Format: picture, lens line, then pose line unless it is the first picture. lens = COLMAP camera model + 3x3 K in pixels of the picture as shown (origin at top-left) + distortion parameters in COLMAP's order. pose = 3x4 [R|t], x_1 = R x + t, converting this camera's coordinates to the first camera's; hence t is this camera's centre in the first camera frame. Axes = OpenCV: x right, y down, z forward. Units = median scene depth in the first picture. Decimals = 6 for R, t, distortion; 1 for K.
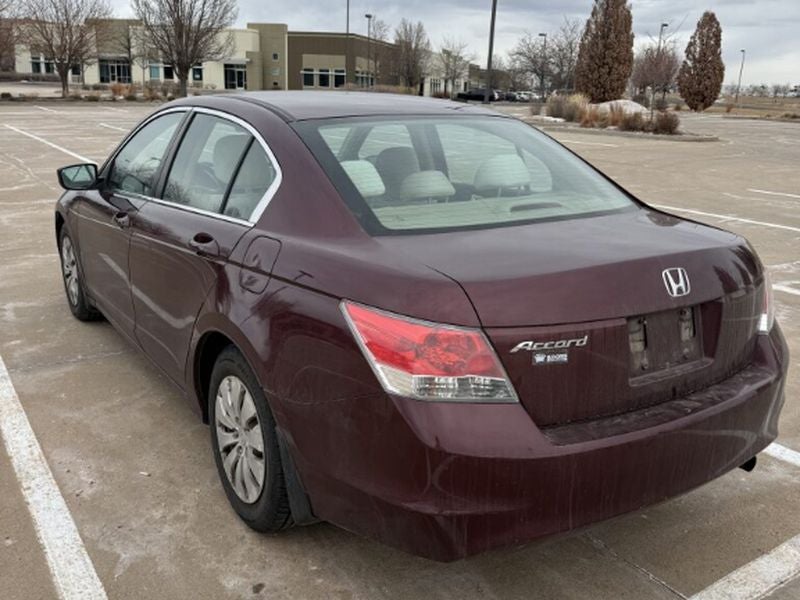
lens RADIAL K [[752.0, 0, 400.2], [0, 752.0, 296.6], [0, 0, 1]] dist [0.027624, 0.000000]
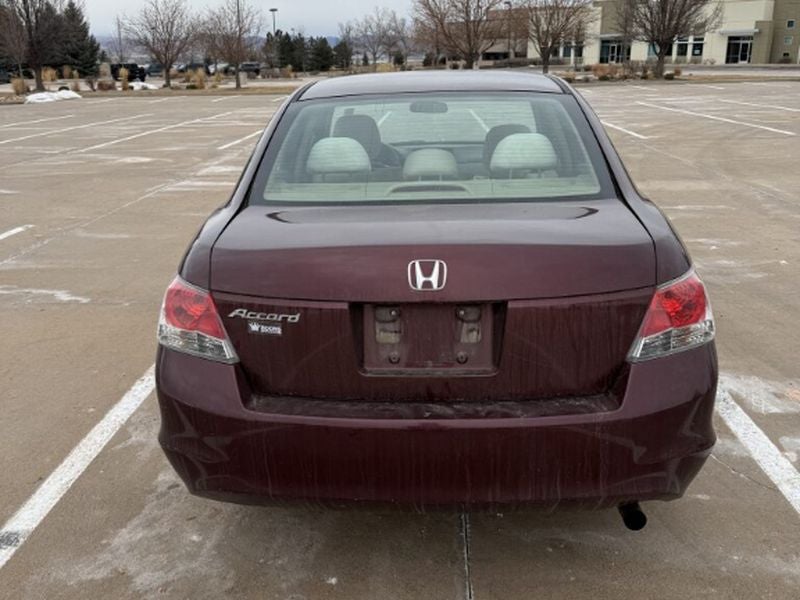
lens RADIAL K [[752.0, 0, 403.9], [0, 752.0, 298.2], [0, 0, 1]] dist [0.027624, 0.000000]
pose [[0.812645, 0.135581, -0.566768, 0.857065], [-0.119378, 0.990665, 0.065818, -0.047475], [0.570401, 0.014173, 0.821244, 0.227715]]
